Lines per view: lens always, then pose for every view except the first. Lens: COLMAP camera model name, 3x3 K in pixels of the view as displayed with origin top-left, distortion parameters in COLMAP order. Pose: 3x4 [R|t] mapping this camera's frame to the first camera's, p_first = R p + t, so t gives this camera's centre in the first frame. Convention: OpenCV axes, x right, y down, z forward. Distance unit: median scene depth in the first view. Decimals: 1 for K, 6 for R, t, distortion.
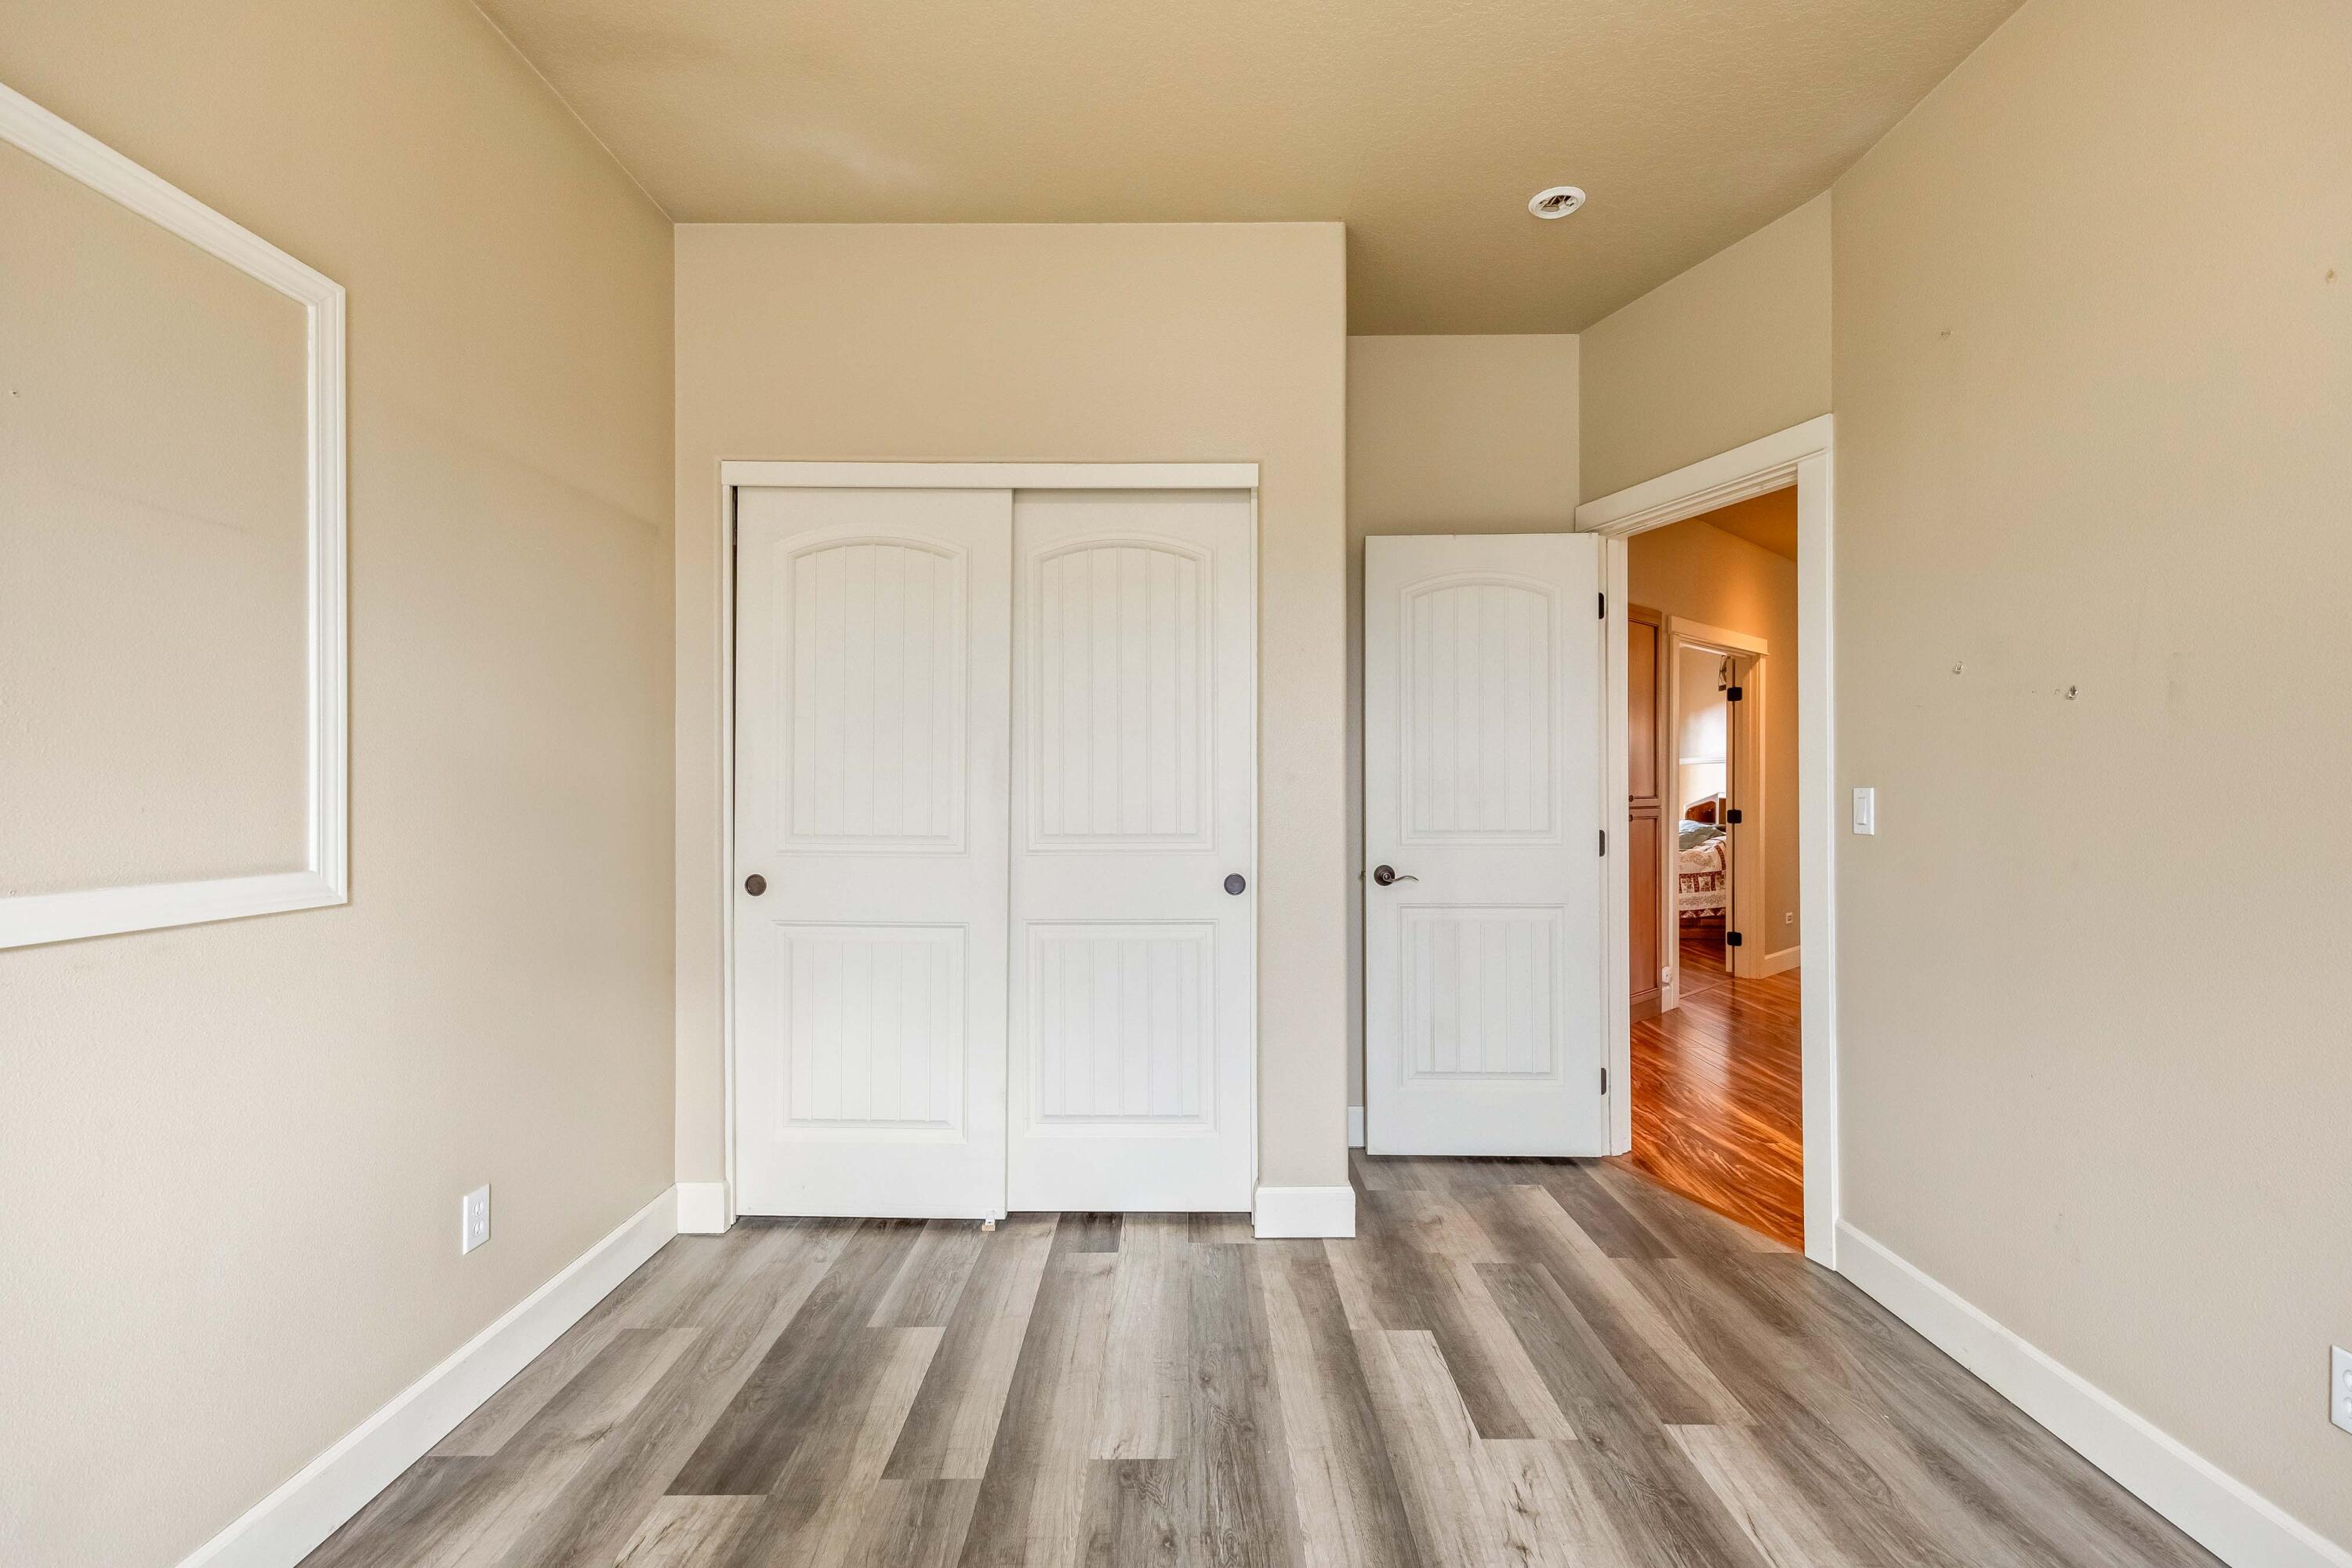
lens RADIAL K [[1073.8, 0, 1181.1], [0, 1073.8, 795.8], [0, 0, 1]] dist [0.020007, -0.007599]
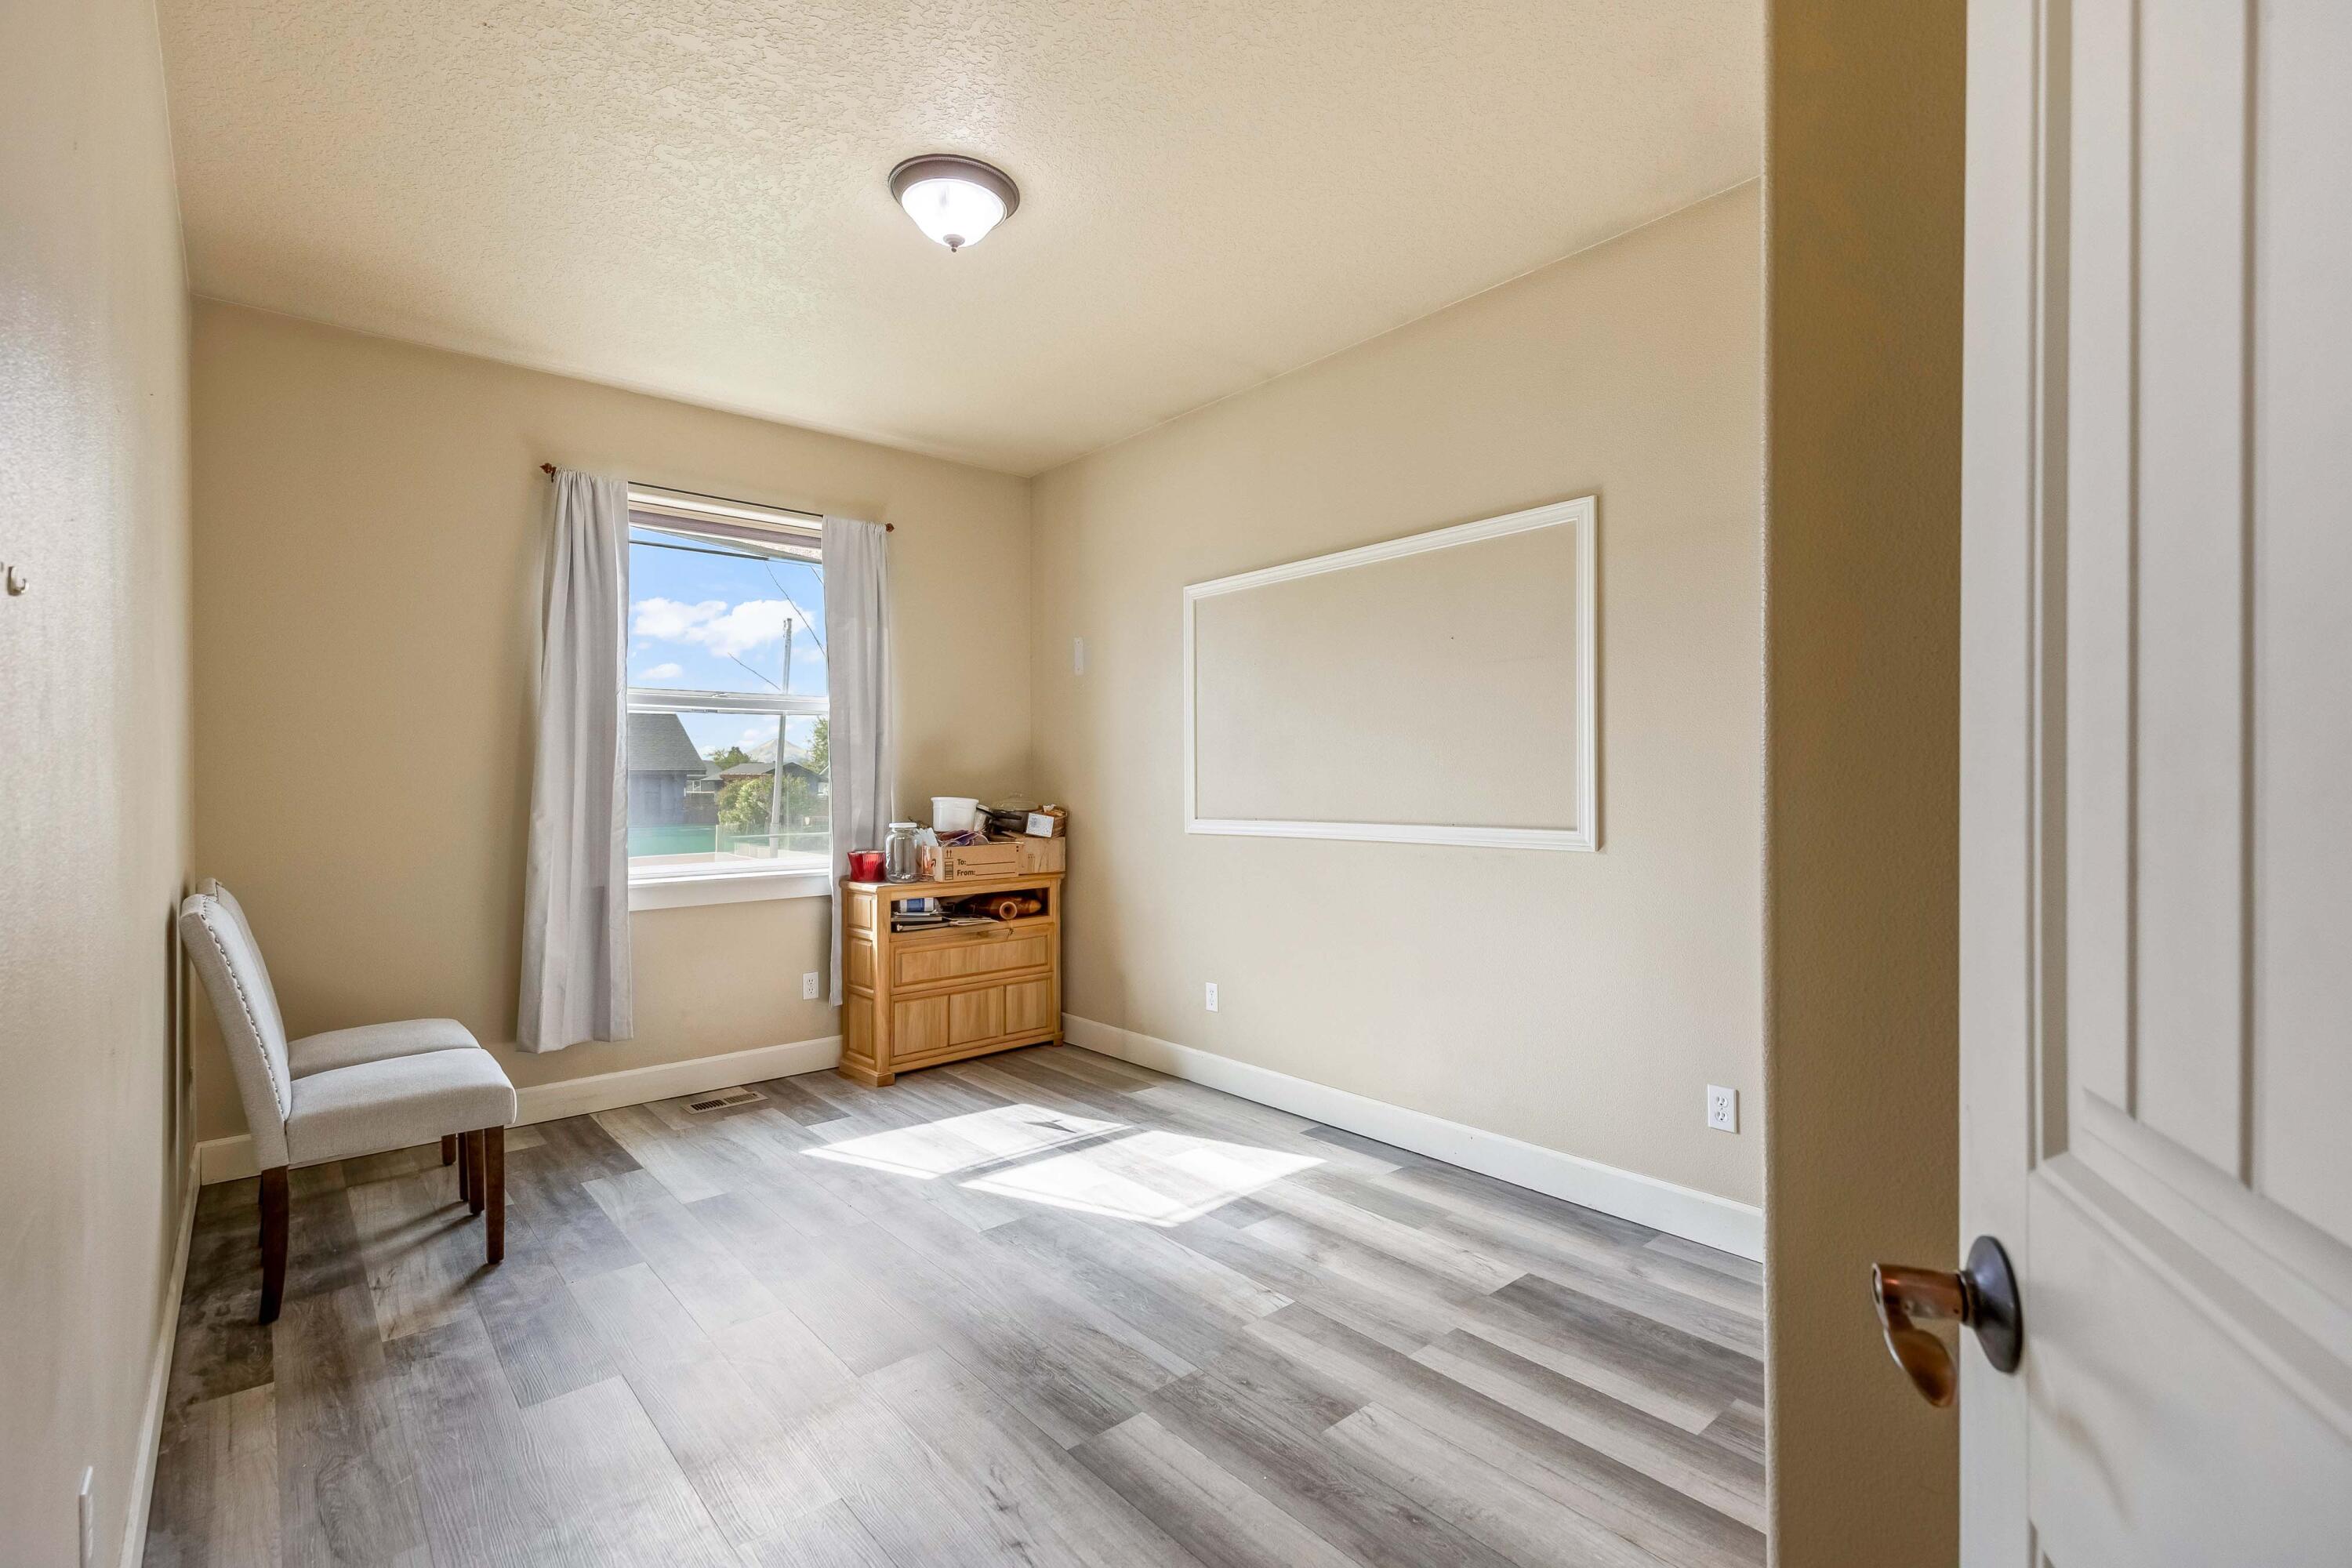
lens RADIAL K [[1073.8, 0, 1179.4], [0, 1073.8, 778.4], [0, 0, 1]] dist [0.020007, -0.007599]
pose [[-0.761688, 0.000212, -0.647944, 0.781076], [0.004203, 0.999981, -0.004614, -0.011813], [0.647930, -0.006238, -0.761674, 1.727712]]
